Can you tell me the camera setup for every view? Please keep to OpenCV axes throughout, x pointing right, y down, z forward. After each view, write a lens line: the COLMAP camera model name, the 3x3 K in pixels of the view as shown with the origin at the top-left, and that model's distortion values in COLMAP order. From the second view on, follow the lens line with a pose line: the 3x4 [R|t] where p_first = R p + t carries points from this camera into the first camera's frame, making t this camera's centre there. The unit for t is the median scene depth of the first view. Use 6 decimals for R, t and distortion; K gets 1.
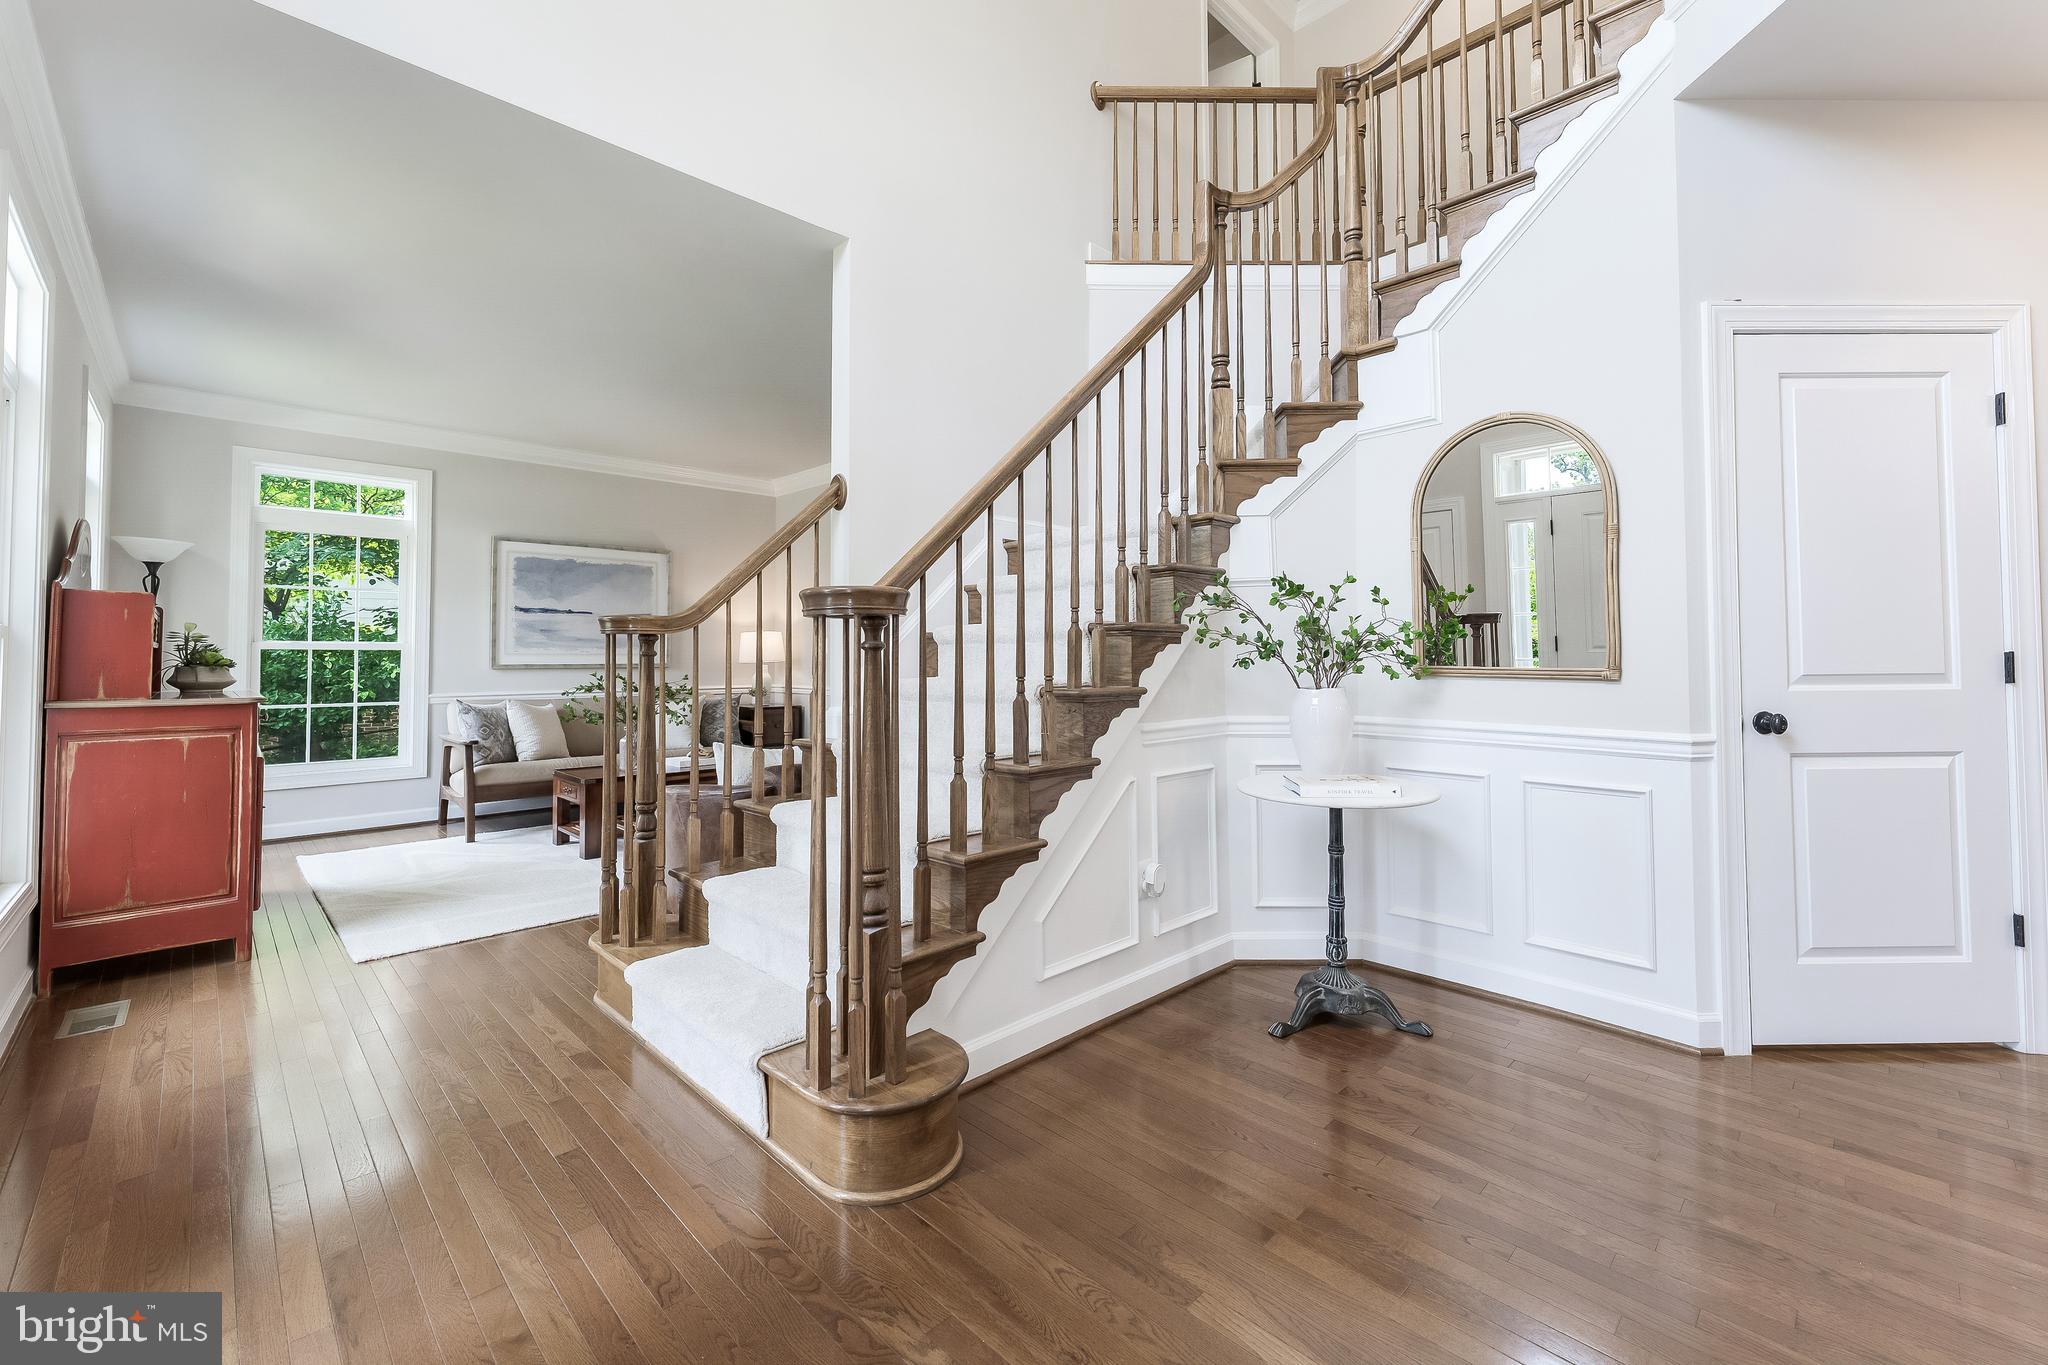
lens RADIAL K [[833.7, 0, 1031.2], [0, 833.7, 638.5], [0, 0, 1]] dist [0.002009, 0.000378]
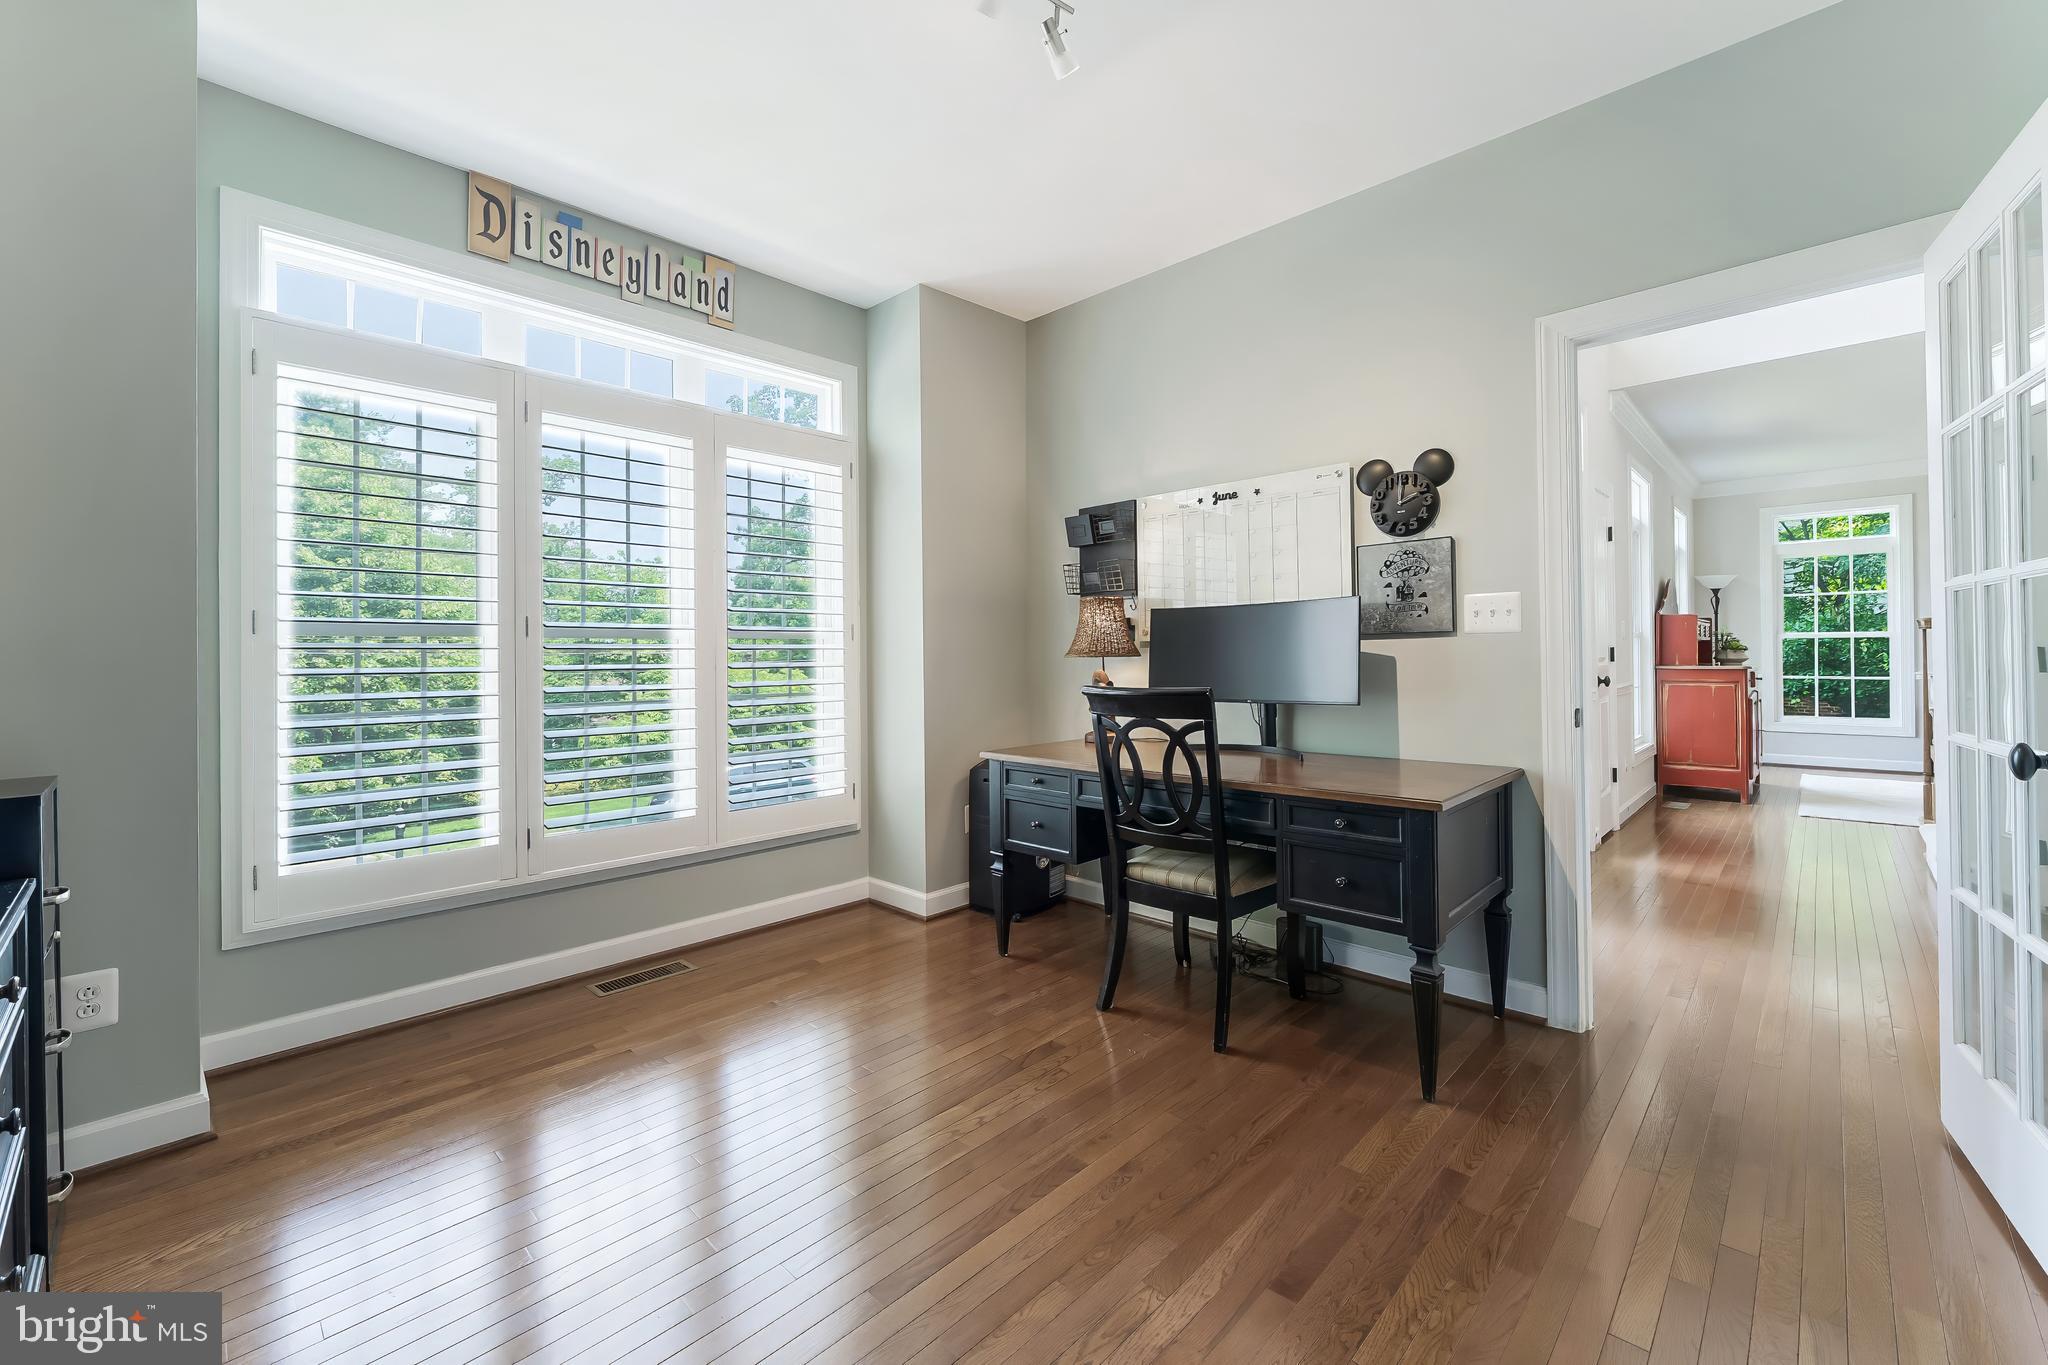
lens RADIAL K [[833.7, 0, 1016.5], [0, 833.7, 650.7], [0, 0, 1]] dist [0.002009, 0.000378]
pose [[0.015516, -0.006540, -0.999858, 0.604078], [0.037655, 0.999273, -0.005952, -0.009359], [0.999170, -0.037558, 0.015751, -0.437160]]
